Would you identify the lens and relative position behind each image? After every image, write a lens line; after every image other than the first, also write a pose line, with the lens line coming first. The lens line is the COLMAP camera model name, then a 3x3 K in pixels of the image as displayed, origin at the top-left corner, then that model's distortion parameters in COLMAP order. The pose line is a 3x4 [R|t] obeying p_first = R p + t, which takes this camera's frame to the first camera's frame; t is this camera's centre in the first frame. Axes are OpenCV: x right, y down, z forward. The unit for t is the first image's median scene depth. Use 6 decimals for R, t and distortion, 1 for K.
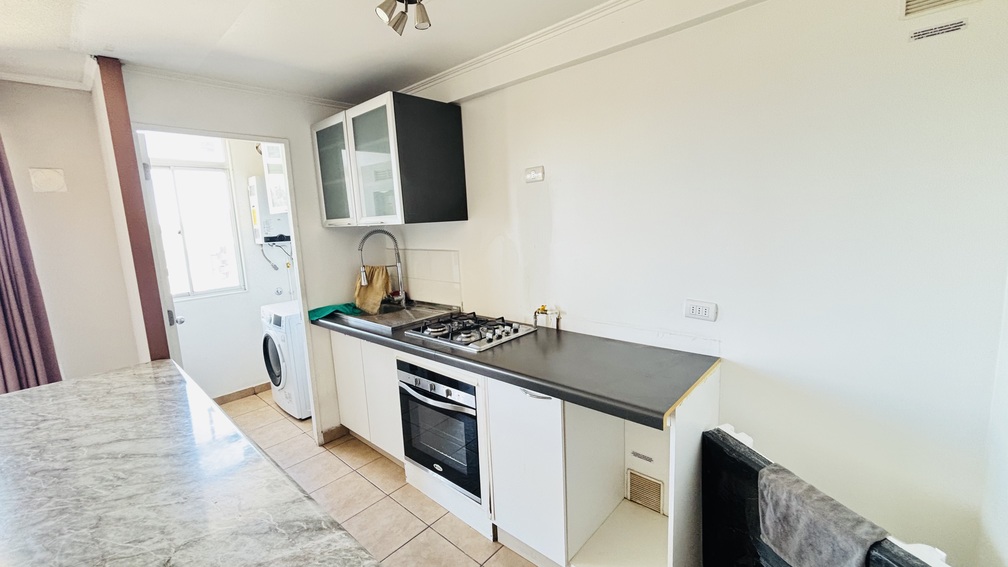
lens RADIAL K [[406.0, 0, 502.0], [0, 406.0, 278.3], [0, 0, 1]] dist [-0.003195, -0.000034]
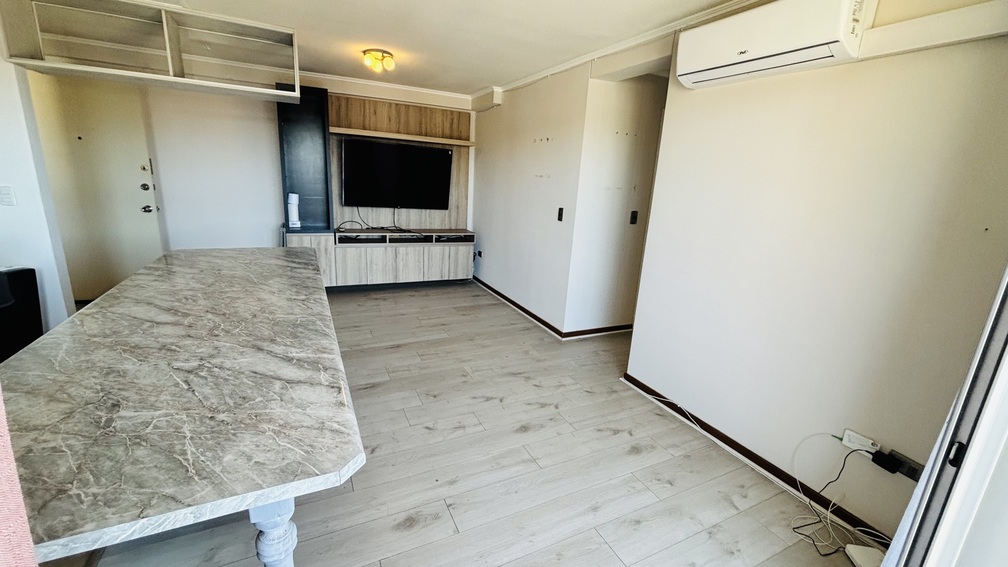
lens RADIAL K [[404.0, 0, 503.7], [0, 404.0, 280.8], [0, 0, 1]] dist [-0.001114, -0.000036]
pose [[-0.928408, -0.100136, 0.357814, -1.246208], [0.037318, 0.933001, 0.357934, -0.028268], [-0.369683, 0.345662, -0.862469, 0.890945]]
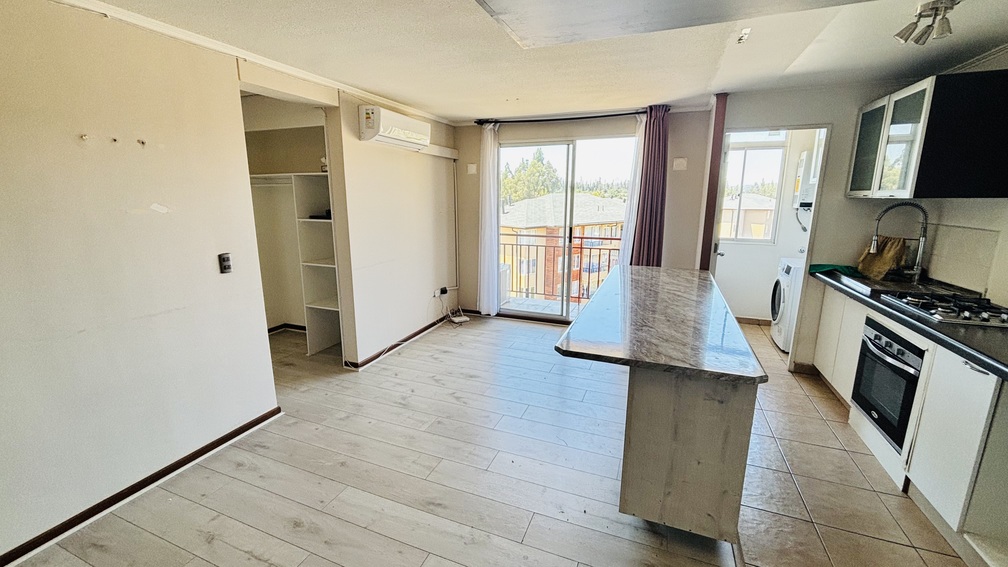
lens RADIAL K [[405.4, 0, 501.6], [0, 405.4, 278.8], [0, 0, 1]] dist [-0.000895, 0.000185]
pose [[0.346013, 0.234858, -0.908360, 0.412863], [-0.150876, 0.969491, 0.193192, 0.031438], [0.926019, 0.070203, 0.370891, -0.411384]]
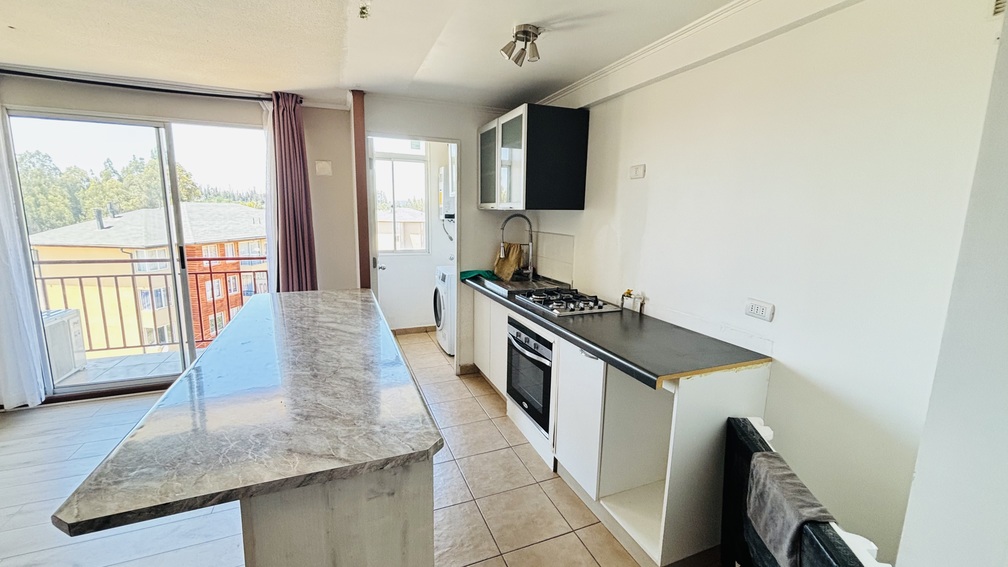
lens RADIAL K [[404.0, 0, 503.7], [0, 404.0, 280.8], [0, 0, 1]] dist [-0.001114, -0.000036]
pose [[0.901169, 0.134791, -0.411978, 0.239631], [-0.120968, 0.990867, 0.059583, 0.017043], [0.416246, -0.003858, 0.909244, -0.161973]]
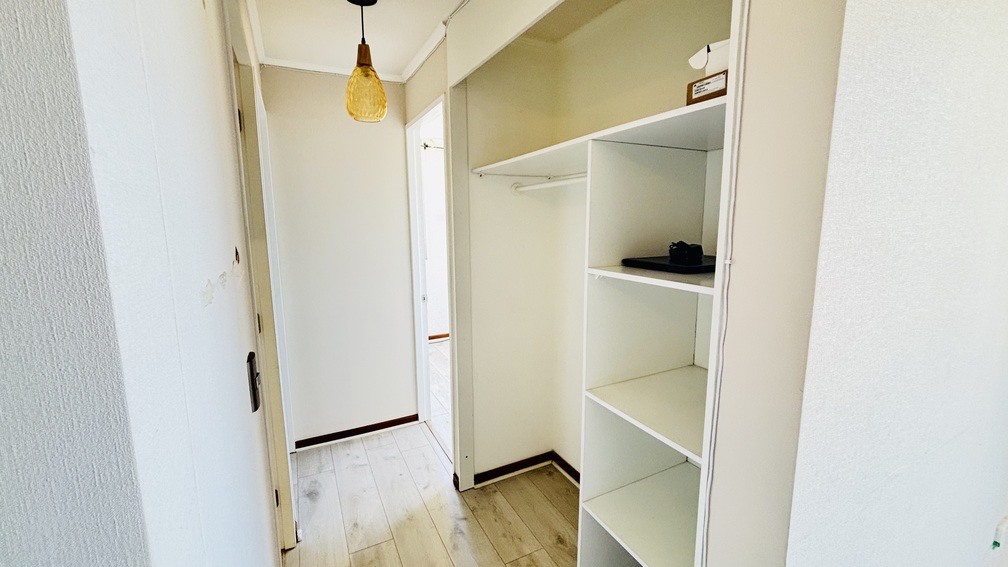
lens RADIAL K [[406.0, 0, 502.0], [0, 406.0, 278.3], [0, 0, 1]] dist [-0.003195, -0.000034]
pose [[-0.360154, 0.188487, -0.913653, -0.871533], [-0.107040, 0.964558, 0.241183, 0.127560], [0.926732, 0.184661, -0.327214, -0.509082]]
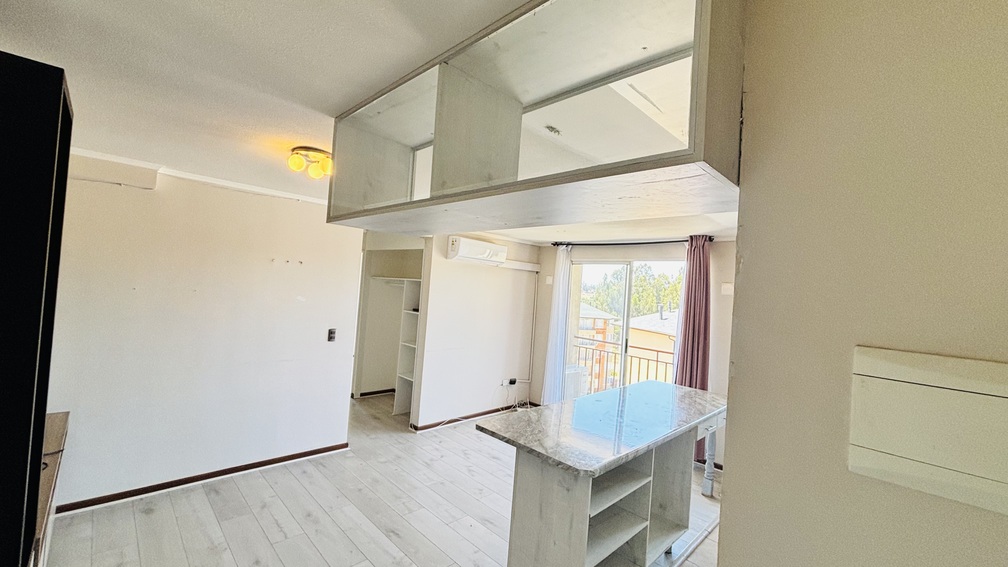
lens RADIAL K [[406.0, 0, 502.0], [0, 406.0, 278.3], [0, 0, 1]] dist [-0.003195, -0.000034]
pose [[-0.055298, 0.018407, -0.998300, 0.827835], [-0.208628, 0.977548, 0.029580, -0.122695], [0.976430, 0.209909, -0.050216, 0.040401]]
